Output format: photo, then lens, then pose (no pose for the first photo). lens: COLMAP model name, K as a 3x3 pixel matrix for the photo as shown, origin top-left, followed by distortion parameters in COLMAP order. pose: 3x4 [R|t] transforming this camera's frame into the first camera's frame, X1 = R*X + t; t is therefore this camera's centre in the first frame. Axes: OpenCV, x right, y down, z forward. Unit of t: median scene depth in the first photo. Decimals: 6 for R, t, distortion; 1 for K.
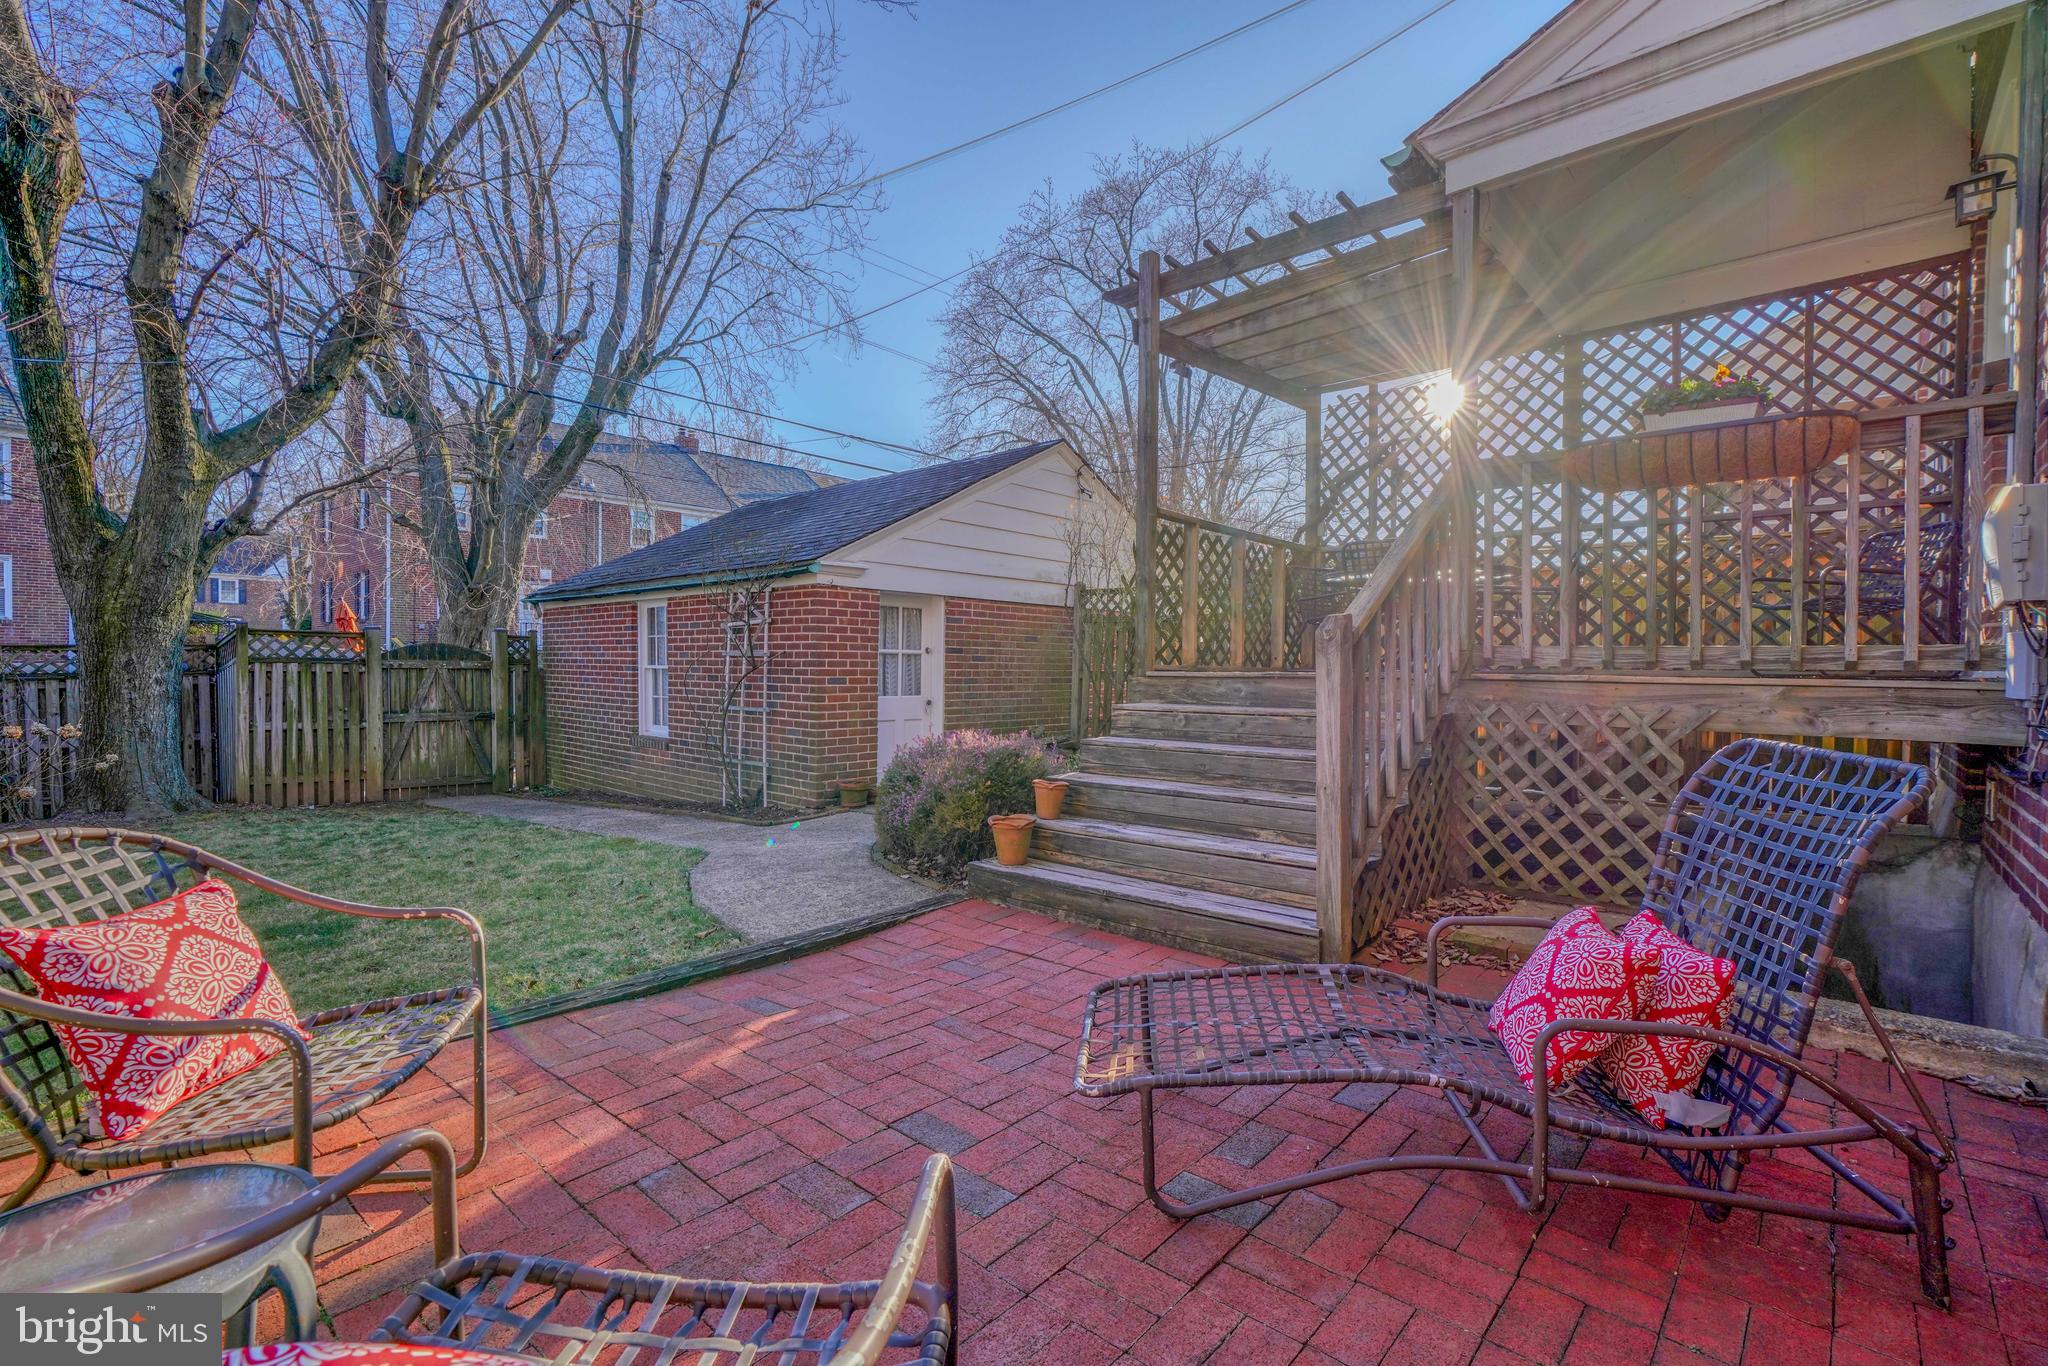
lens RADIAL K [[917.0, 0, 1011.9], [0, 917.0, 679.0], [0, 0, 1]] dist [-0.013489, 0.005915]
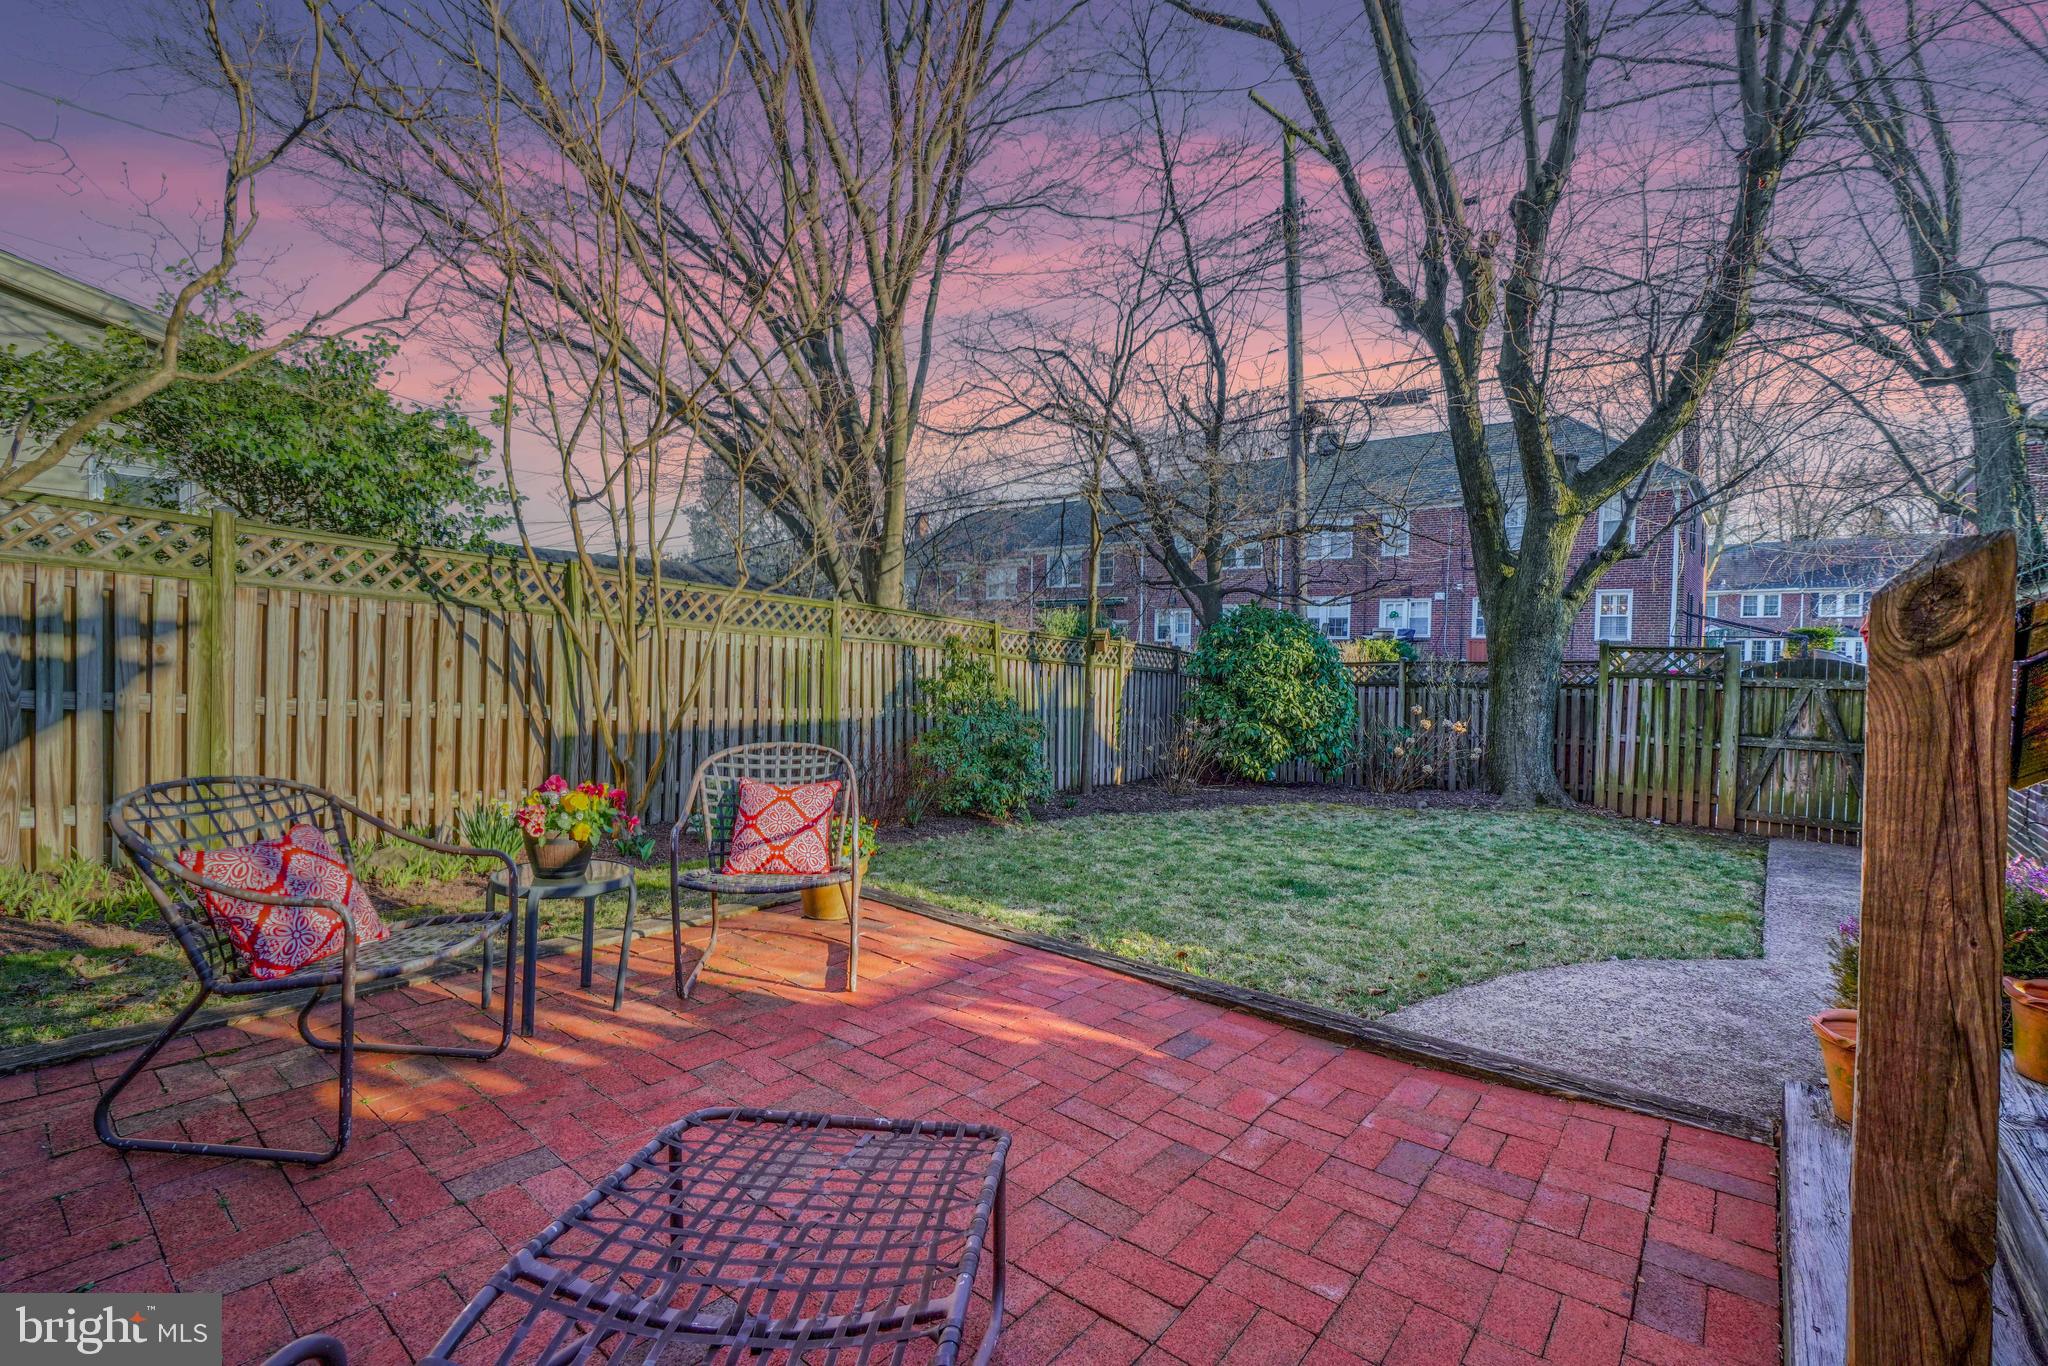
lens RADIAL K [[917.0, 0, 1016.4], [0, 917.0, 682.9], [0, 0, 1]] dist [-0.013489, 0.005915]
pose [[0.042689, 0.021321, -0.998861, 0.243815], [-0.035373, 0.999178, 0.019816, -0.009503], [0.998462, 0.034487, 0.043409, 0.293584]]
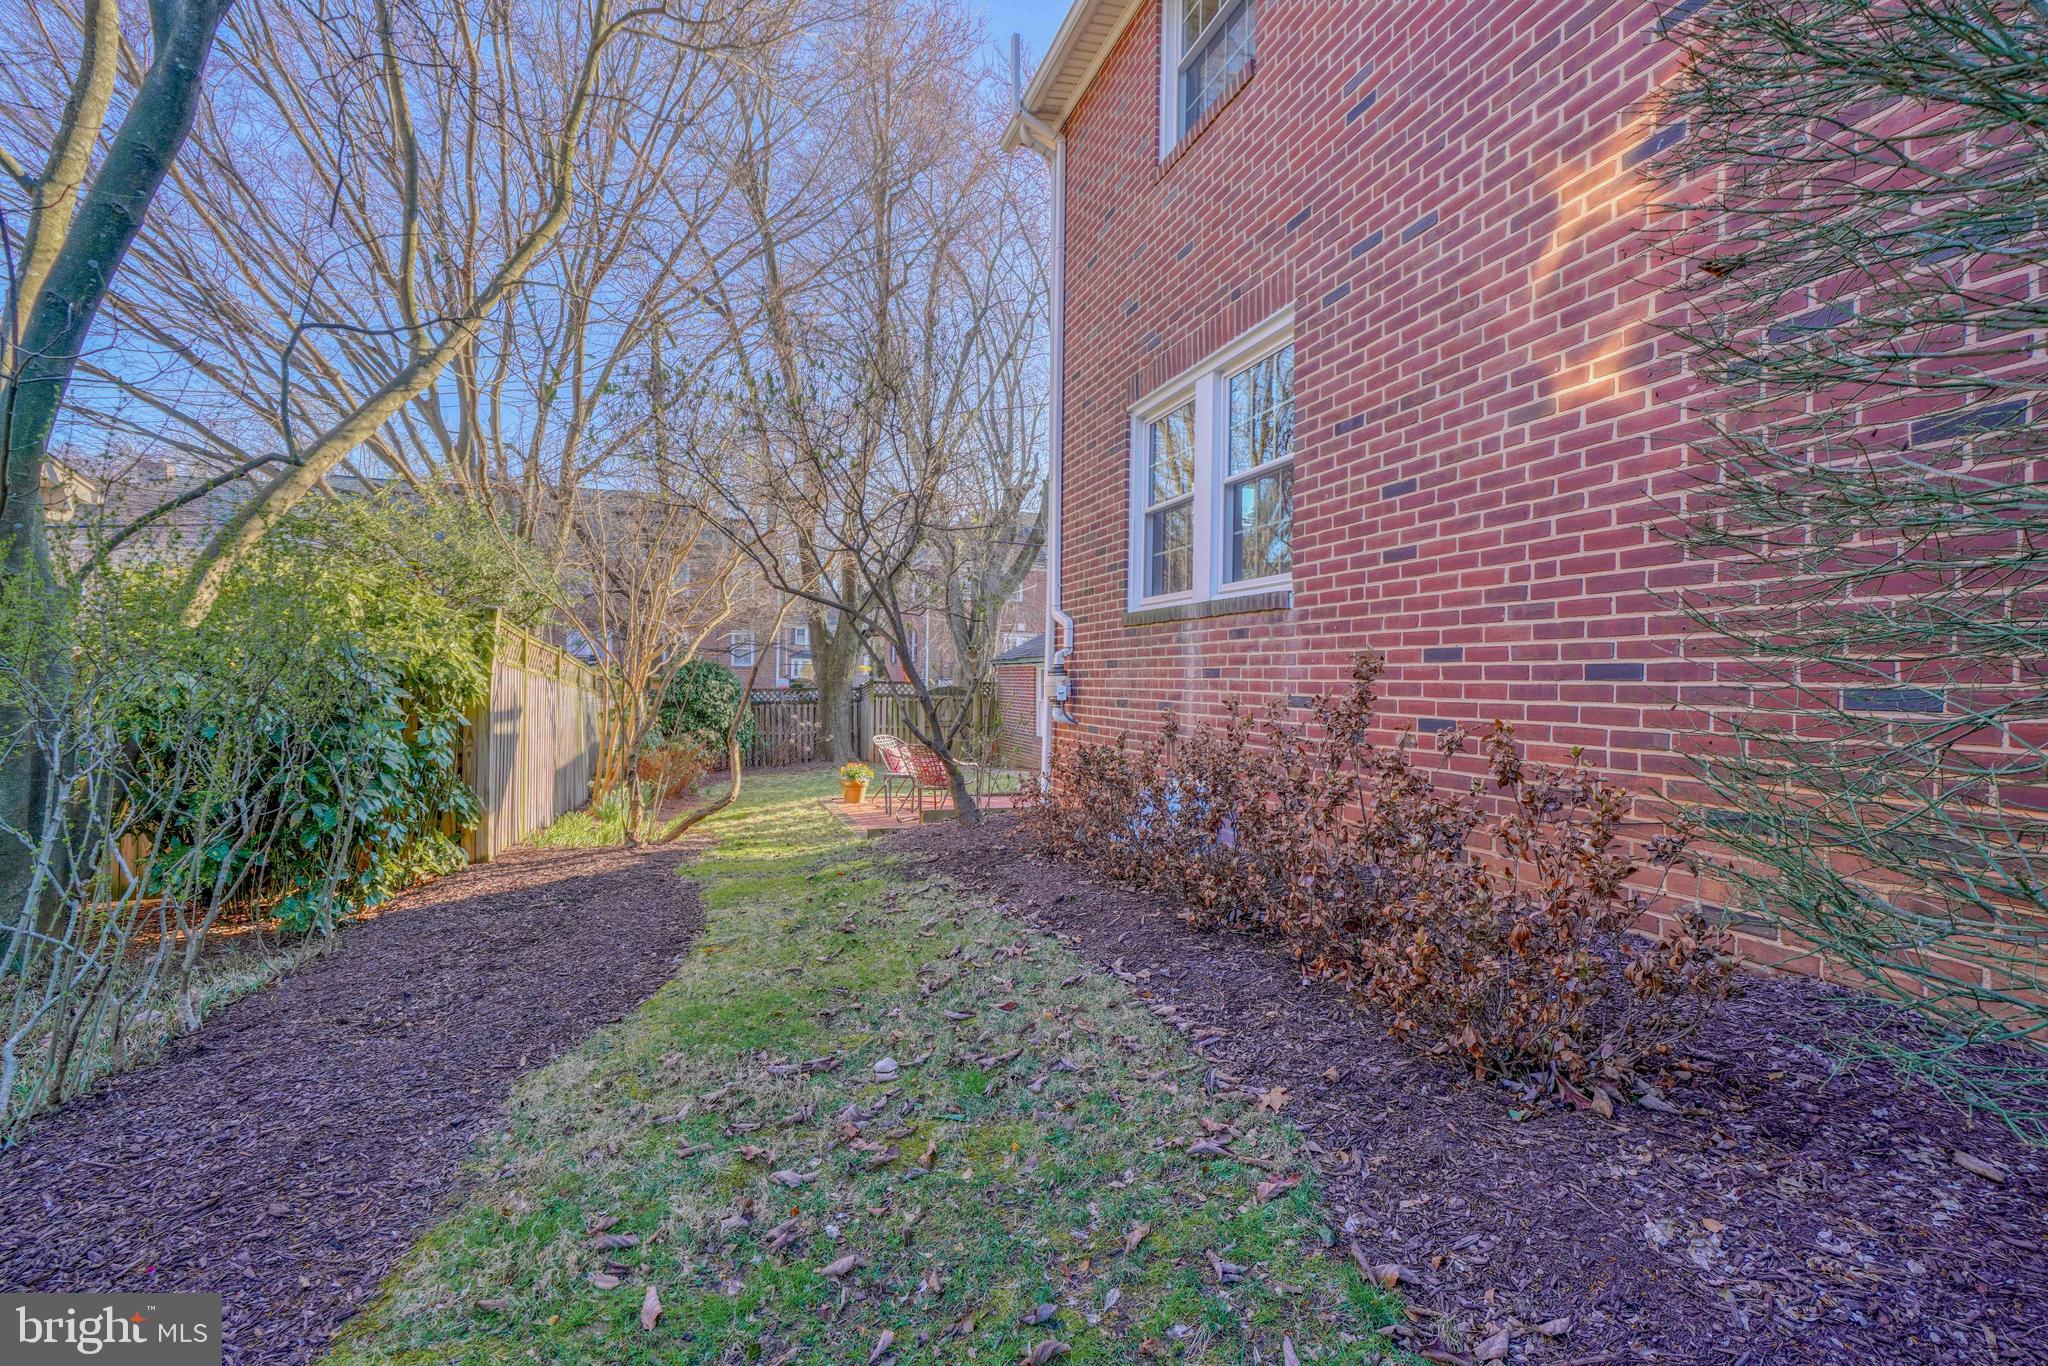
lens RADIAL K [[917.0, 0, 1038.3], [0, 917.0, 682.5], [0, 0, 1]] dist [-0.013489, 0.005915]
pose [[0.885376, -0.000419, -0.464876, 0.616011], [-0.007534, 0.999855, -0.015252, -0.024181], [0.464815, 0.017006, 0.885245, -0.878897]]
